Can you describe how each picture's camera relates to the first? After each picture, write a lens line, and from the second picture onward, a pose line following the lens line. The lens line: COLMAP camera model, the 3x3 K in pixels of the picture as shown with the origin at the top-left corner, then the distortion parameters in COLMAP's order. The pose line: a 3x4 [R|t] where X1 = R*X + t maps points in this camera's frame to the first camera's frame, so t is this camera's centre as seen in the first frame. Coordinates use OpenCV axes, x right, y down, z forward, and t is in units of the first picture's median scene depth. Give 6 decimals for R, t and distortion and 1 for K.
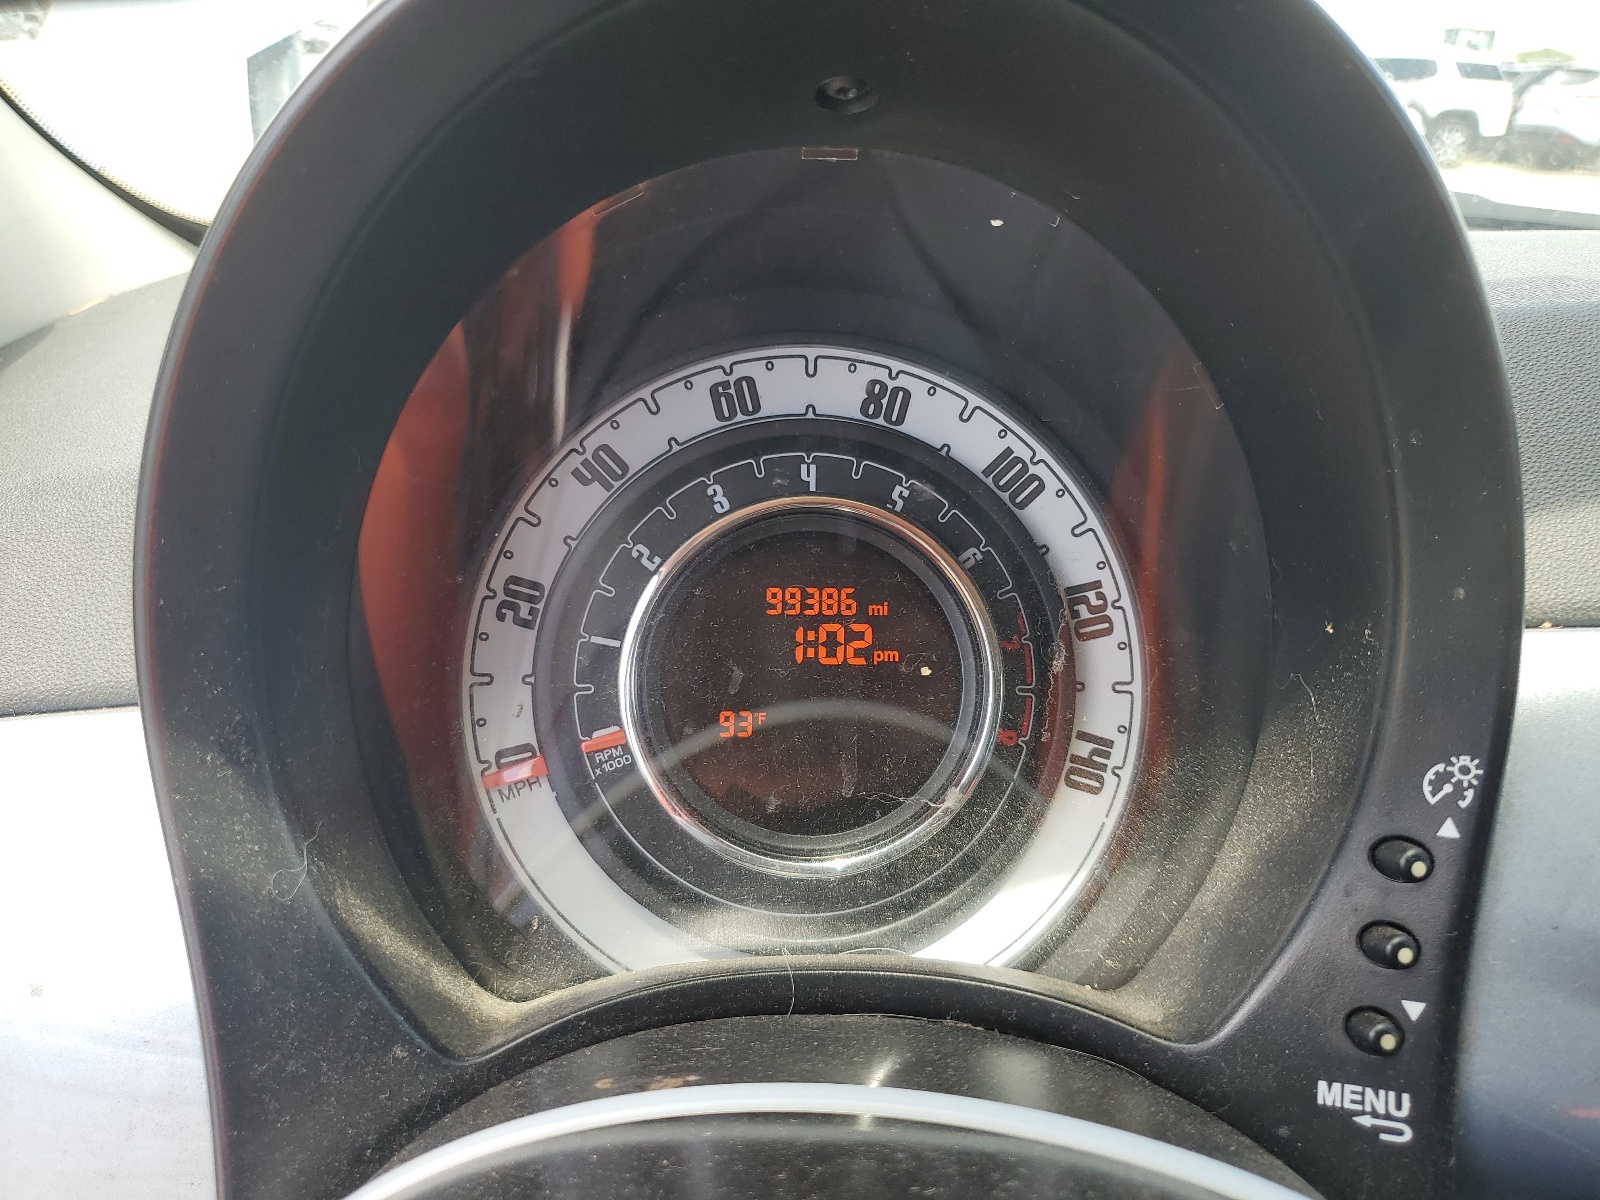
lens RADIAL K [[1198.8, 0, 800.0], [0, 1198.8, 600.0], [0, 0, 1]] dist [0.007048, 0.003027]
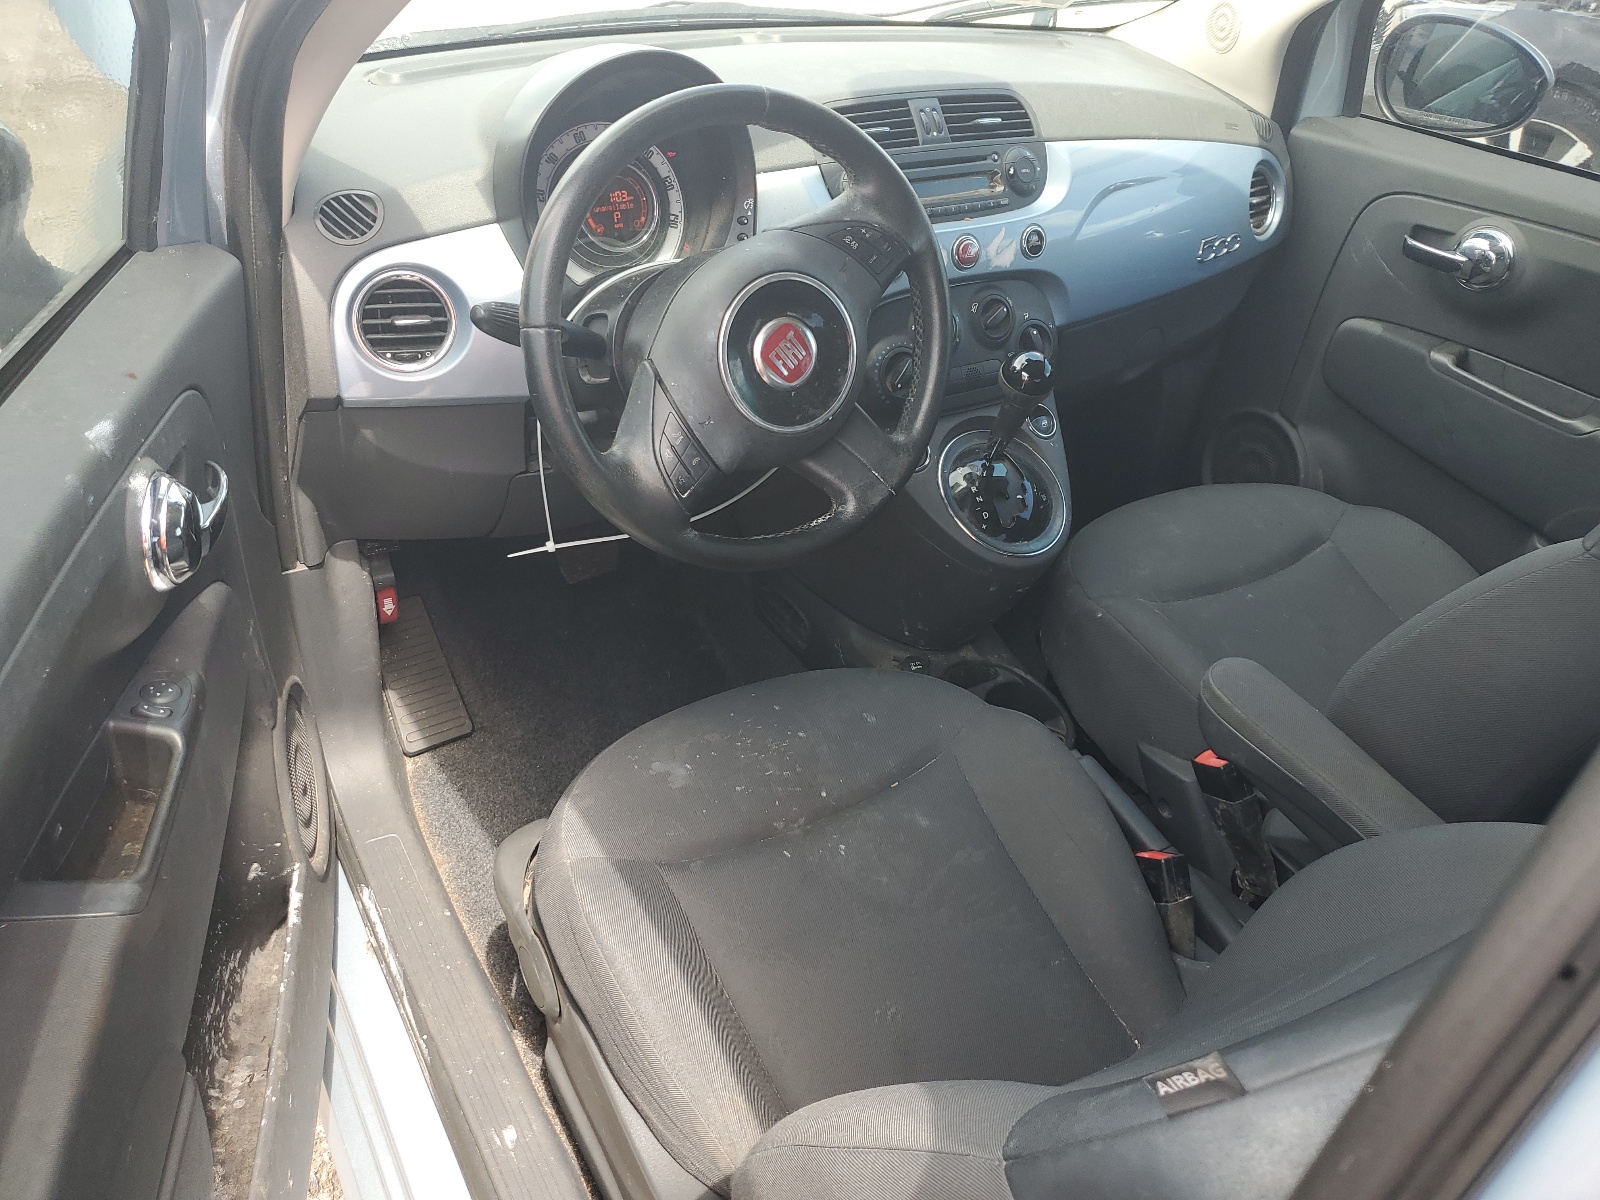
lens RADIAL K [[1220.6, 0, 797.4], [0, 1220.6, 584.0], [0, 0, 1]] dist [0.001361, 0.003095]
pose [[0.833779, -0.268478, 0.482424, -1.819560], [0.130907, 0.945018, 0.299673, 0.113040], [-0.536355, -0.186709, 0.823082, -3.019126]]
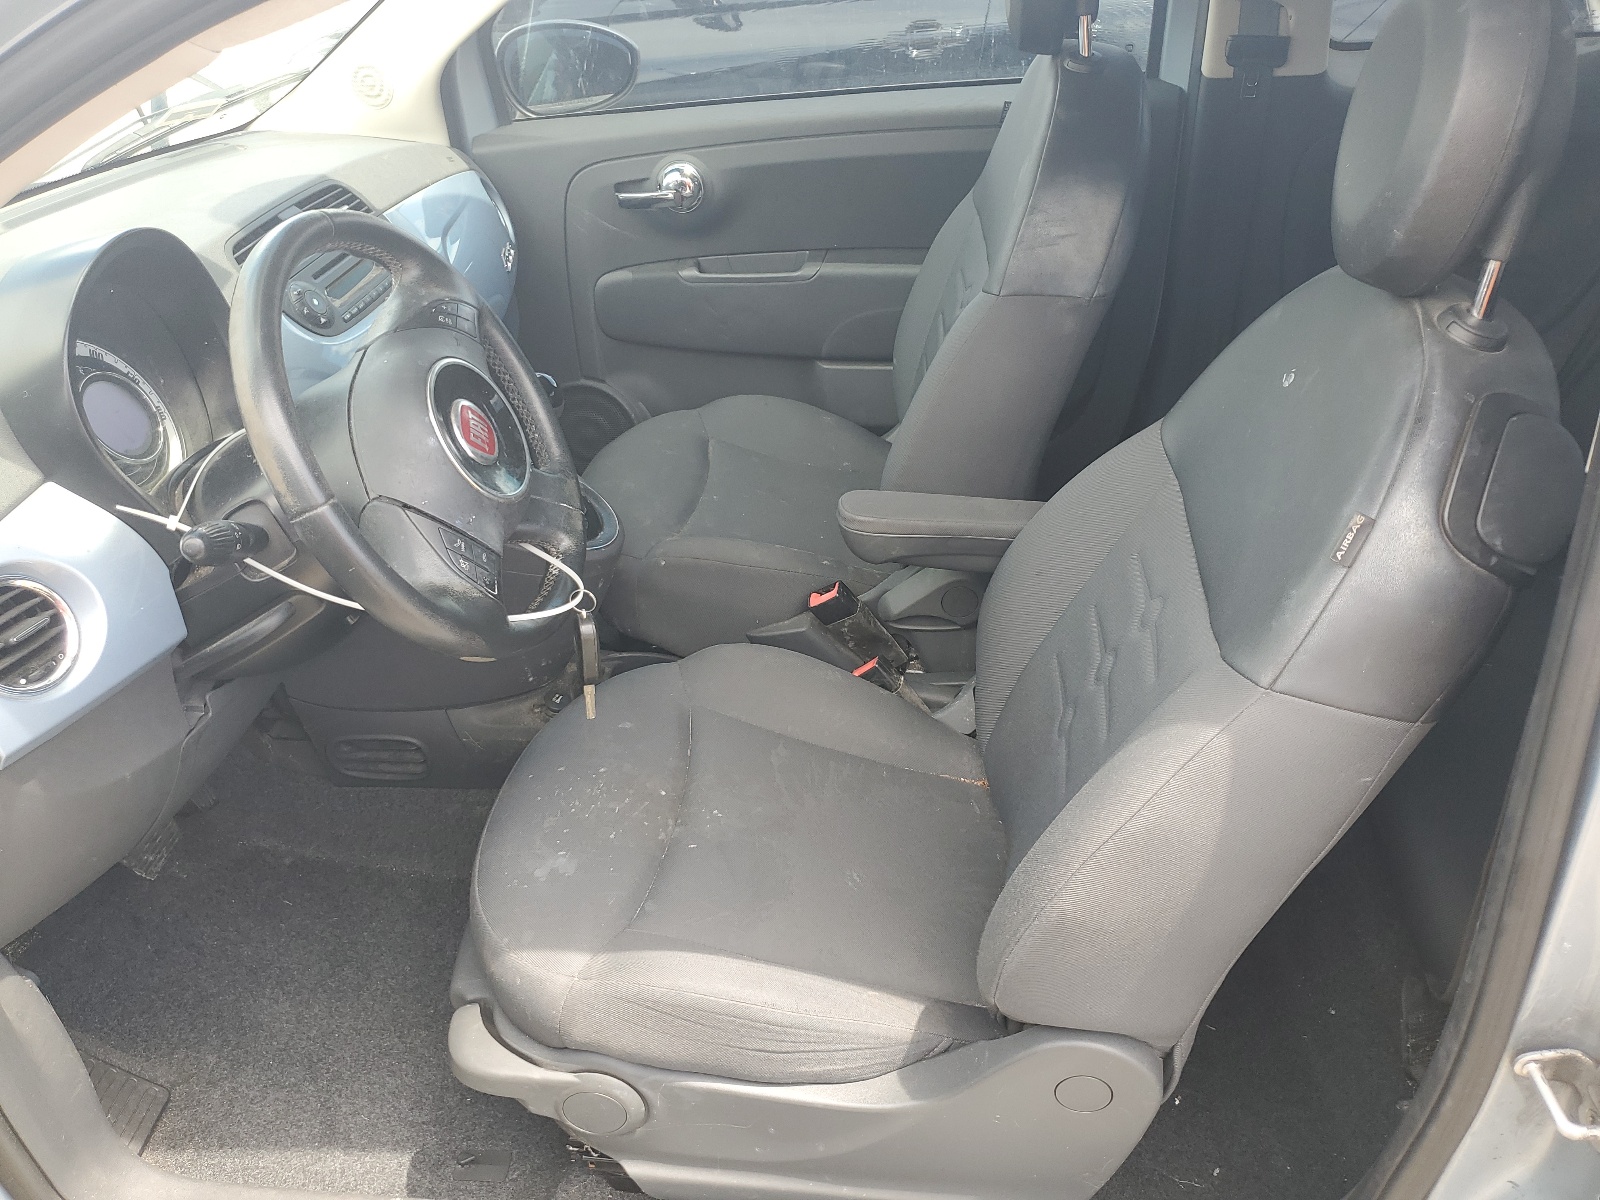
lens RADIAL K [[1198.8, 0, 800.0], [0, 1198.8, 600.0], [0, 0, 1]] dist [0.007048, 0.003027]
pose [[0.087989, -0.555153, 0.827081, -3.086473], [0.426412, 0.771372, 0.472396, -0.346040], [-0.900239, 0.311112, 0.304596, -1.822483]]
